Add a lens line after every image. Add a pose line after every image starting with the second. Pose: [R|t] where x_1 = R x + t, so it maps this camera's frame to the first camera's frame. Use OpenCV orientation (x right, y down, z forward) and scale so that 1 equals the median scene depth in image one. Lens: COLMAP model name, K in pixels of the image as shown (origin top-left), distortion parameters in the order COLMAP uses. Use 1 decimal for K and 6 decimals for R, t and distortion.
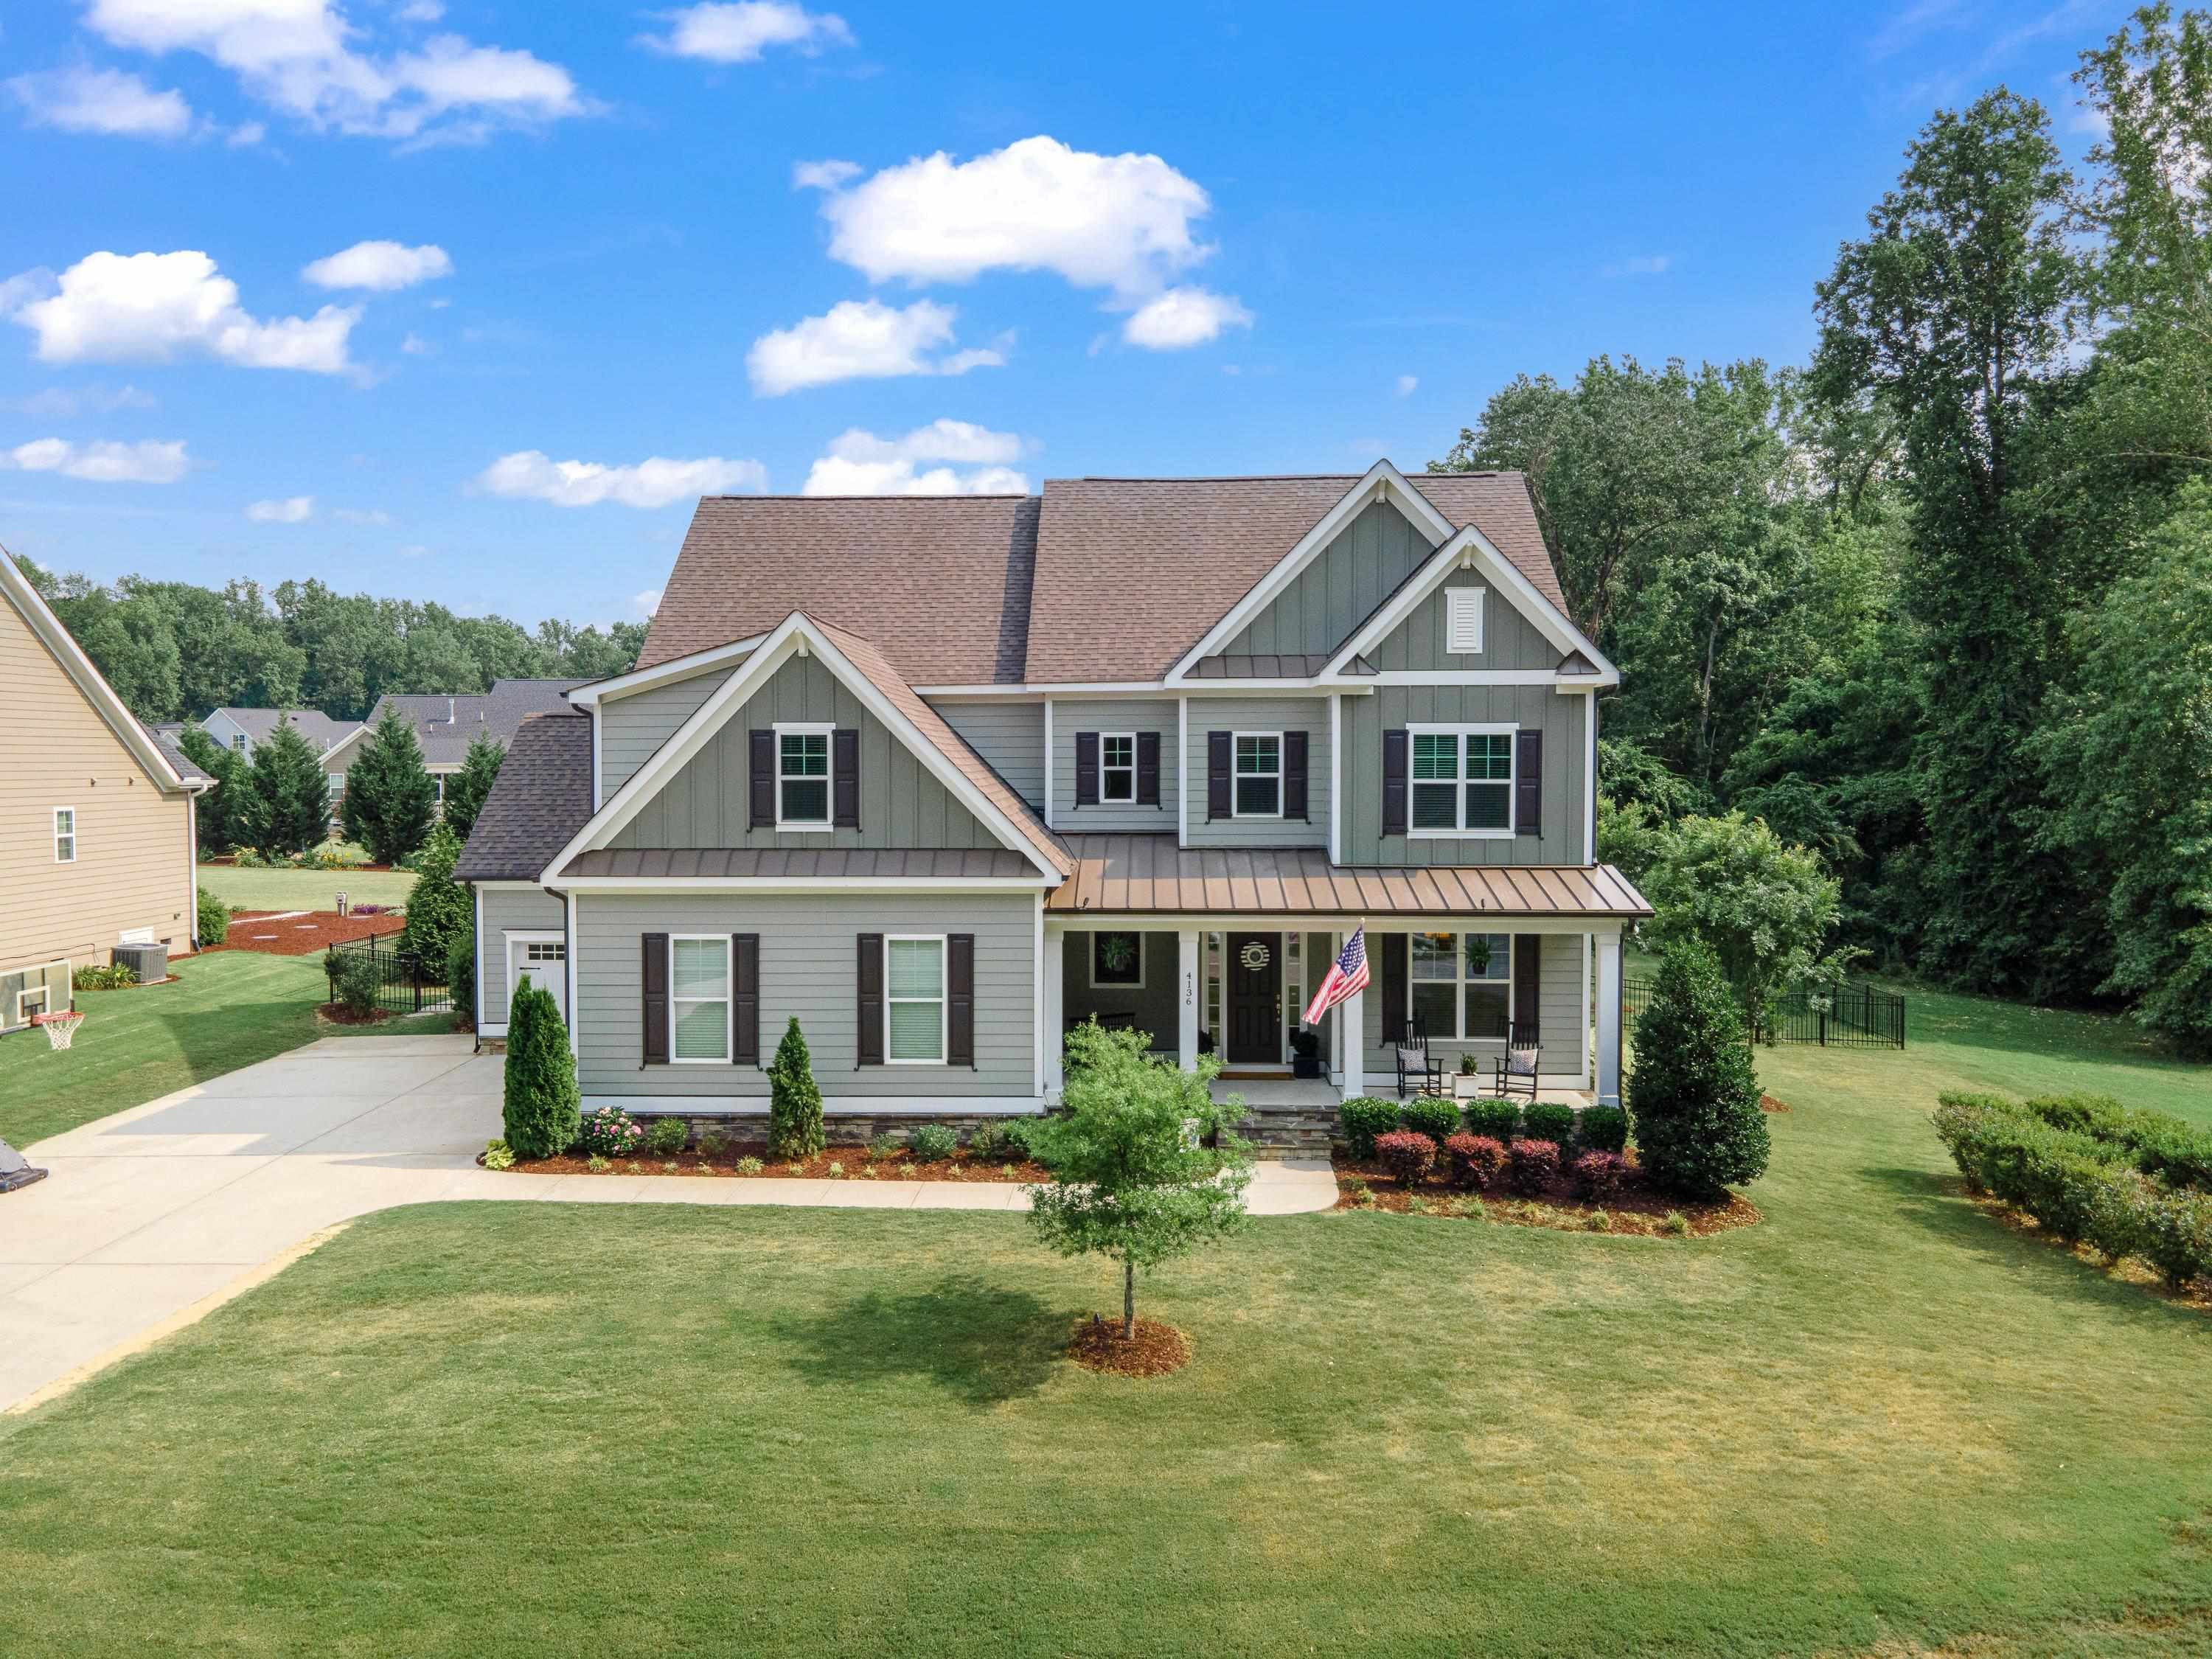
lens RADIAL K [[1636.3, 0, 1101.6], [0, 1636.3, 775.8], [0, 0, 1]] dist [0.002129, 0.059049]
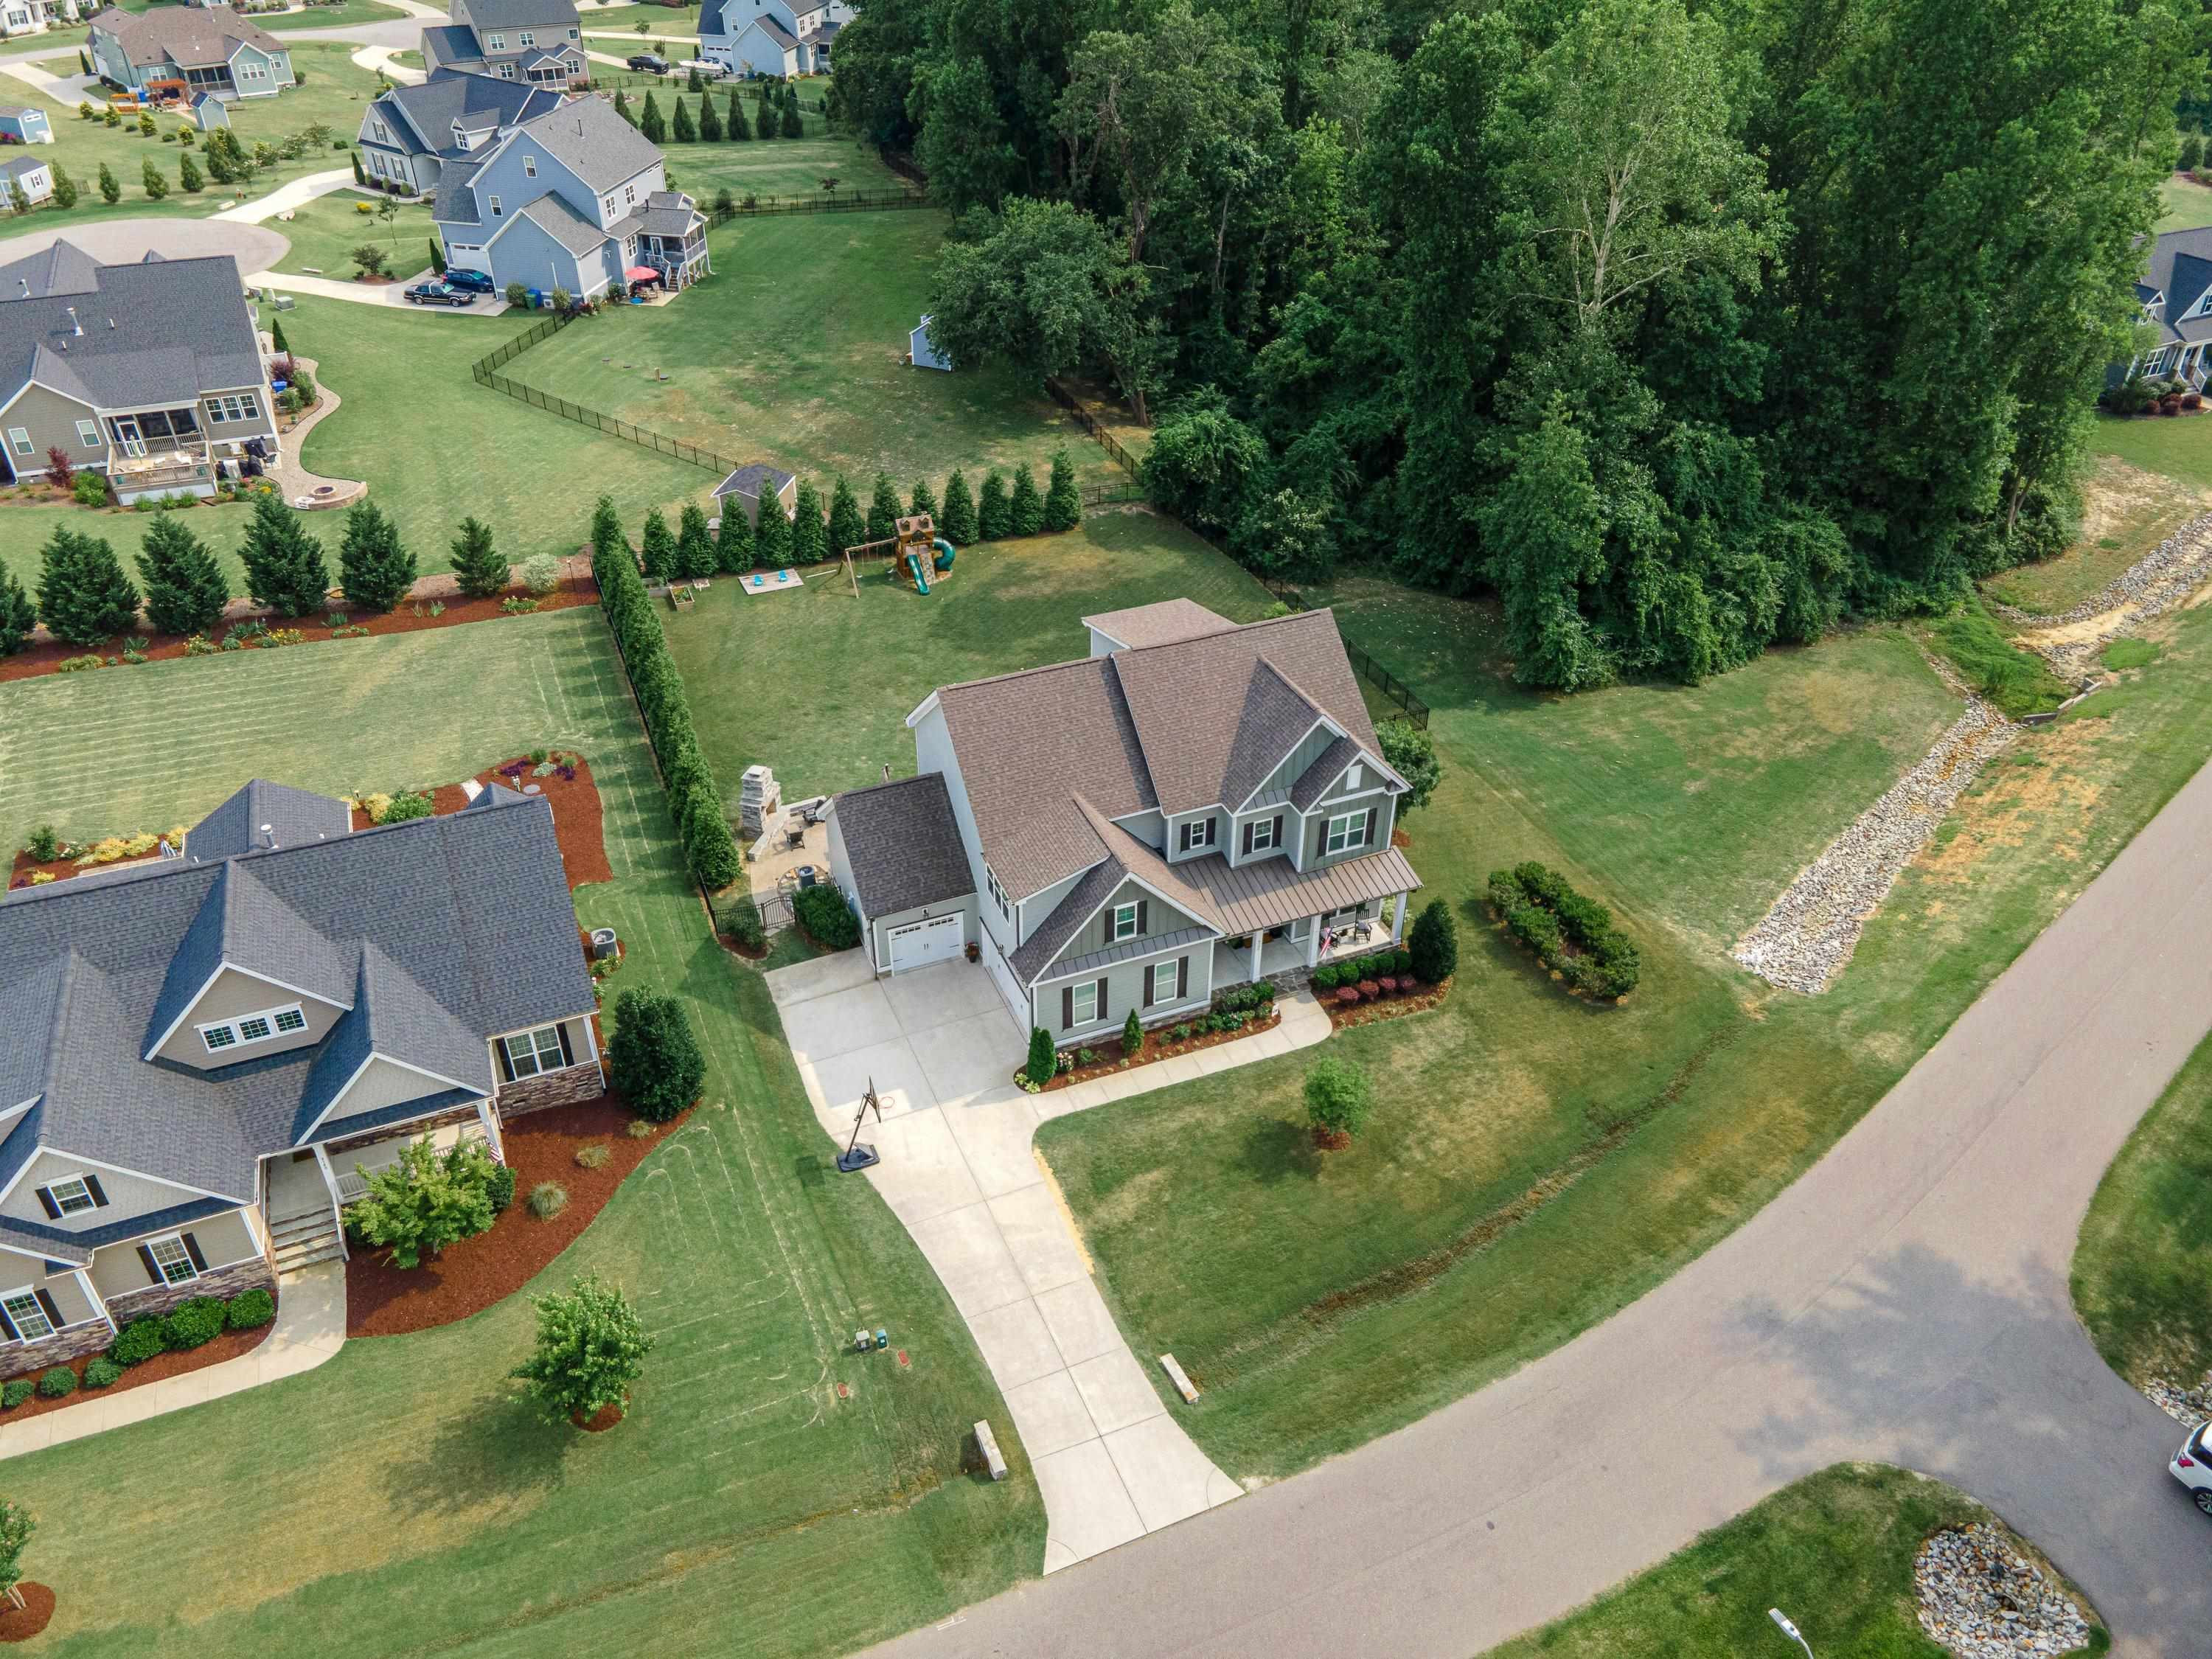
lens RADIAL K [[1636.3, 0, 1101.6], [0, 1636.3, 775.8], [0, 0, 1]] dist [0.002129, 0.059049]
pose [[0.913339, -0.218973, 0.343312, -0.986125], [0.000475, 0.843676, 0.536853, -1.458362], [-0.407200, -0.490166, 0.770666, -0.720034]]
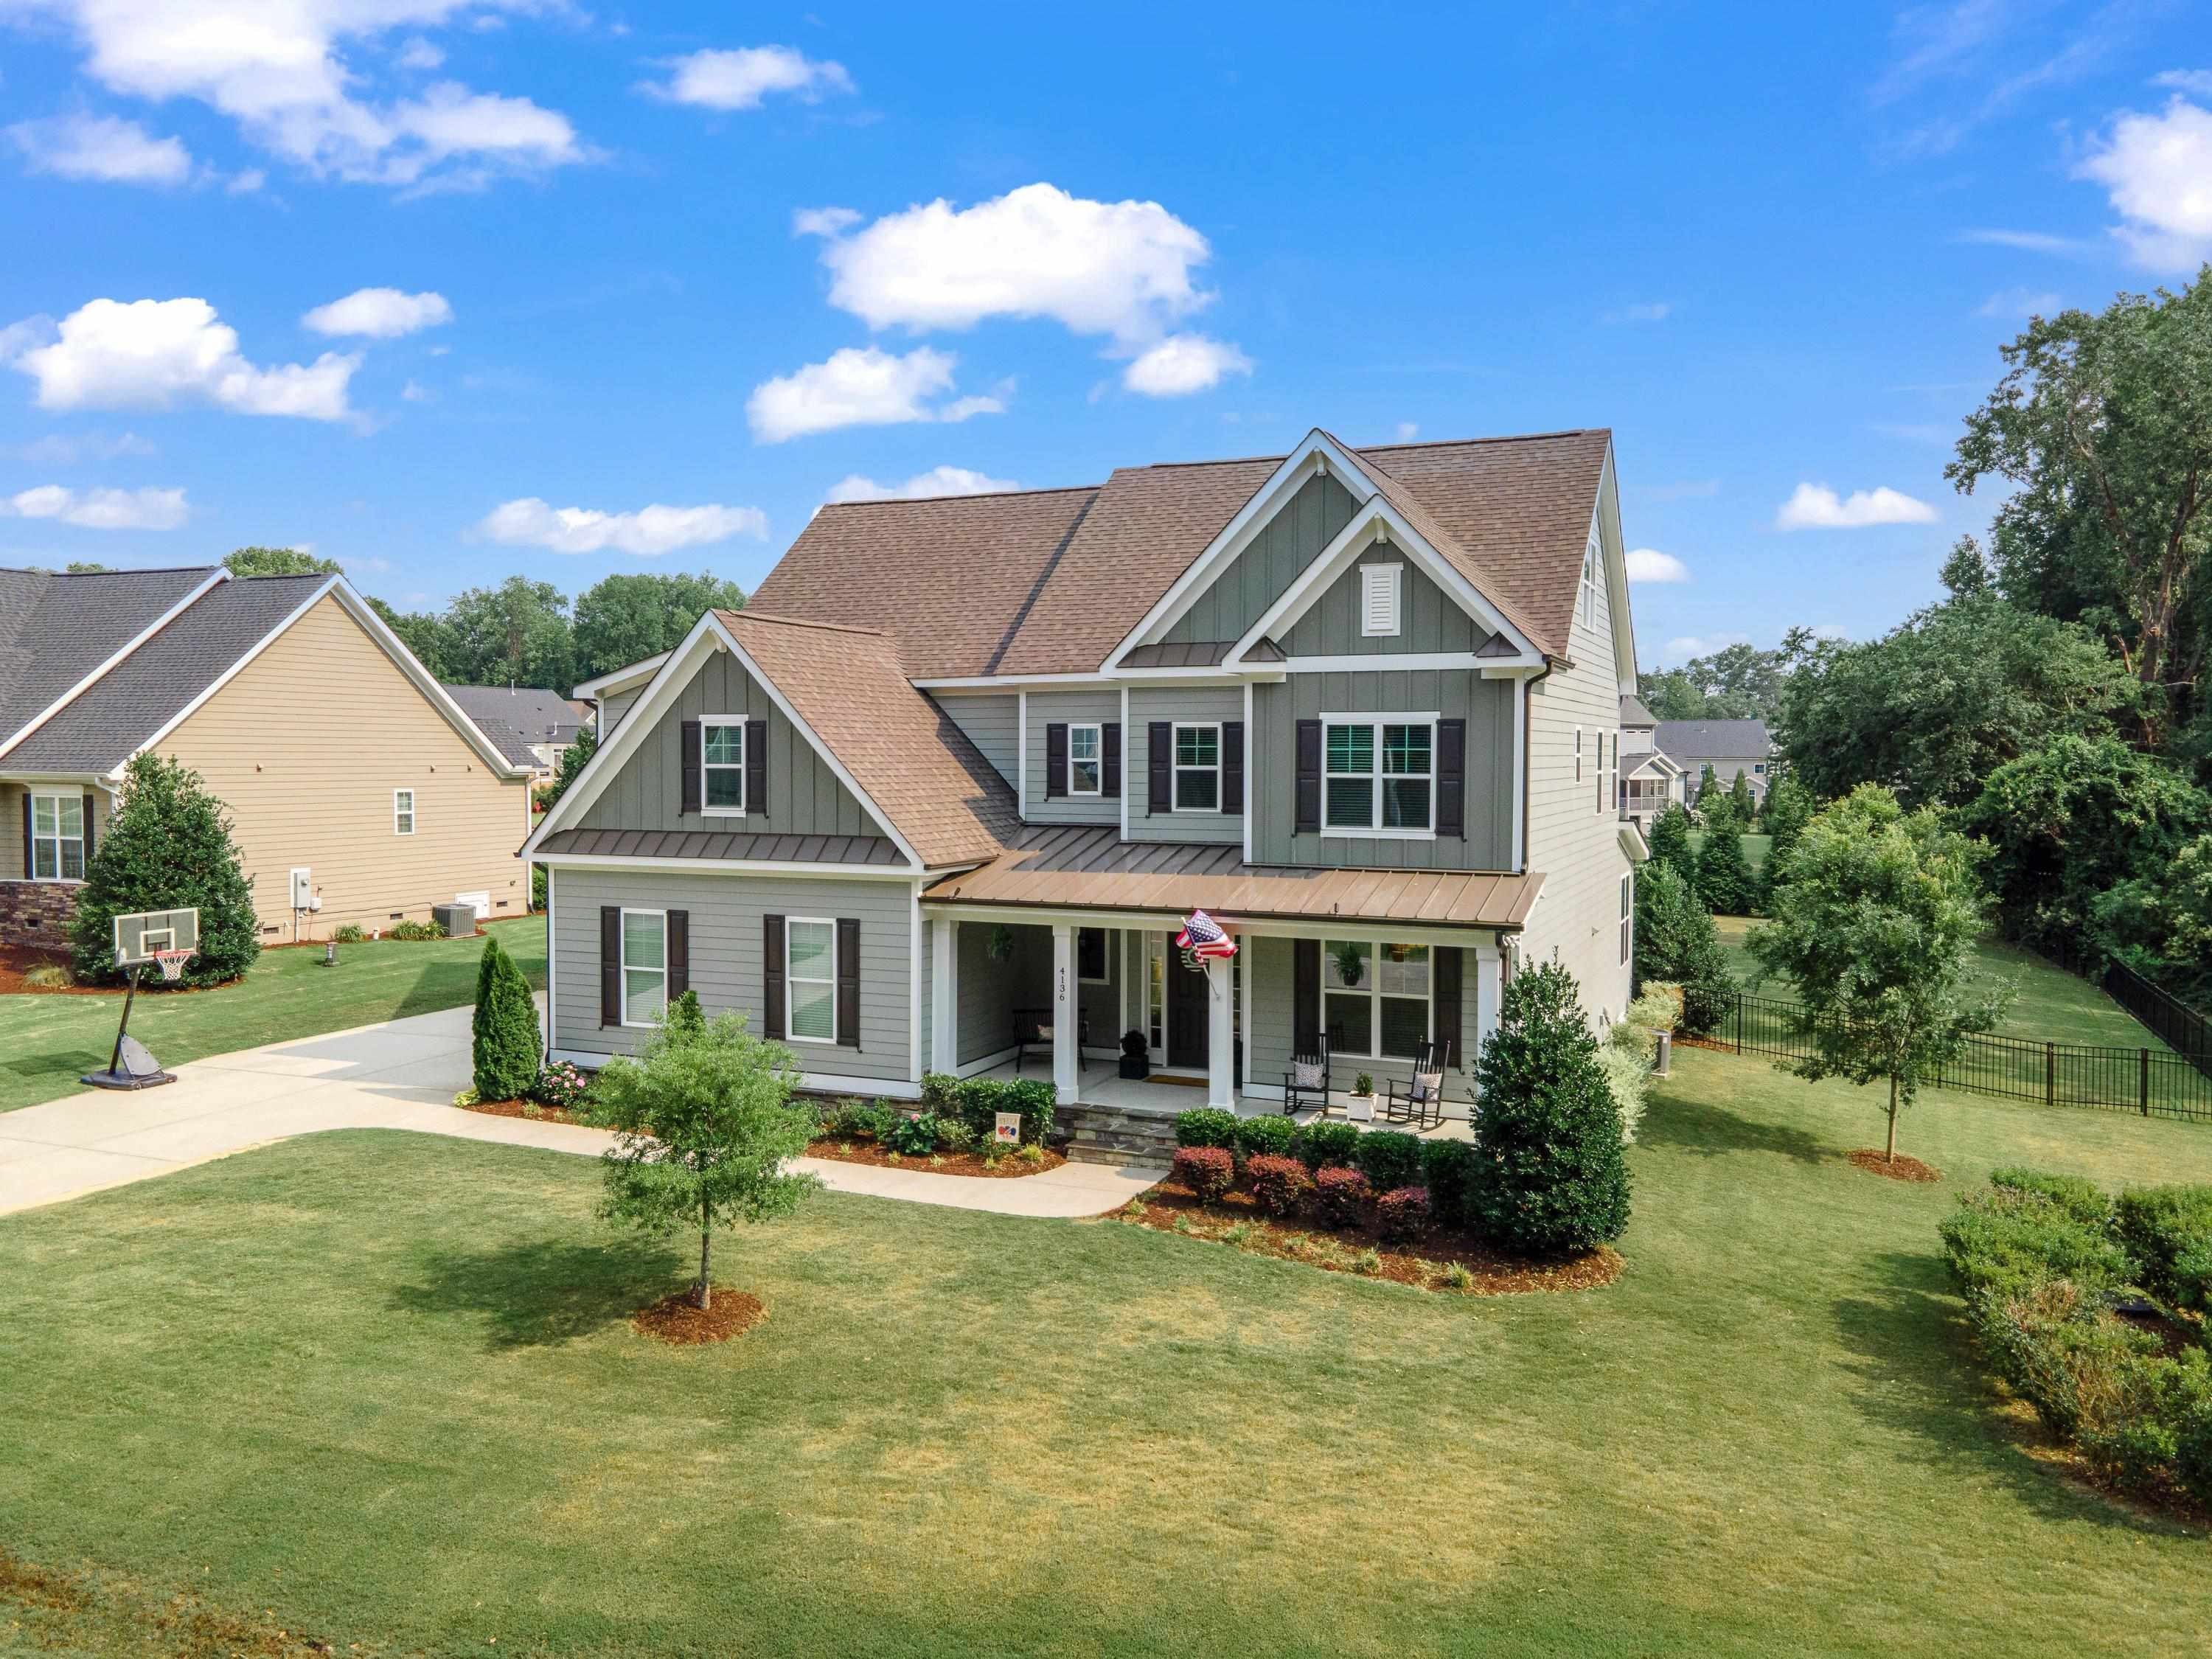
lens RADIAL K [[1663.7, 0, 1101.6], [0, 1663.7, 769.9], [0, 0, 1]] dist [-0.004463, 0.084653]
pose [[0.926681, 0.007490, -0.375775, 0.455069], [-0.008216, 0.999966, -0.000330, 0.001758], [0.375760, 0.003394, 0.926711, 0.085660]]
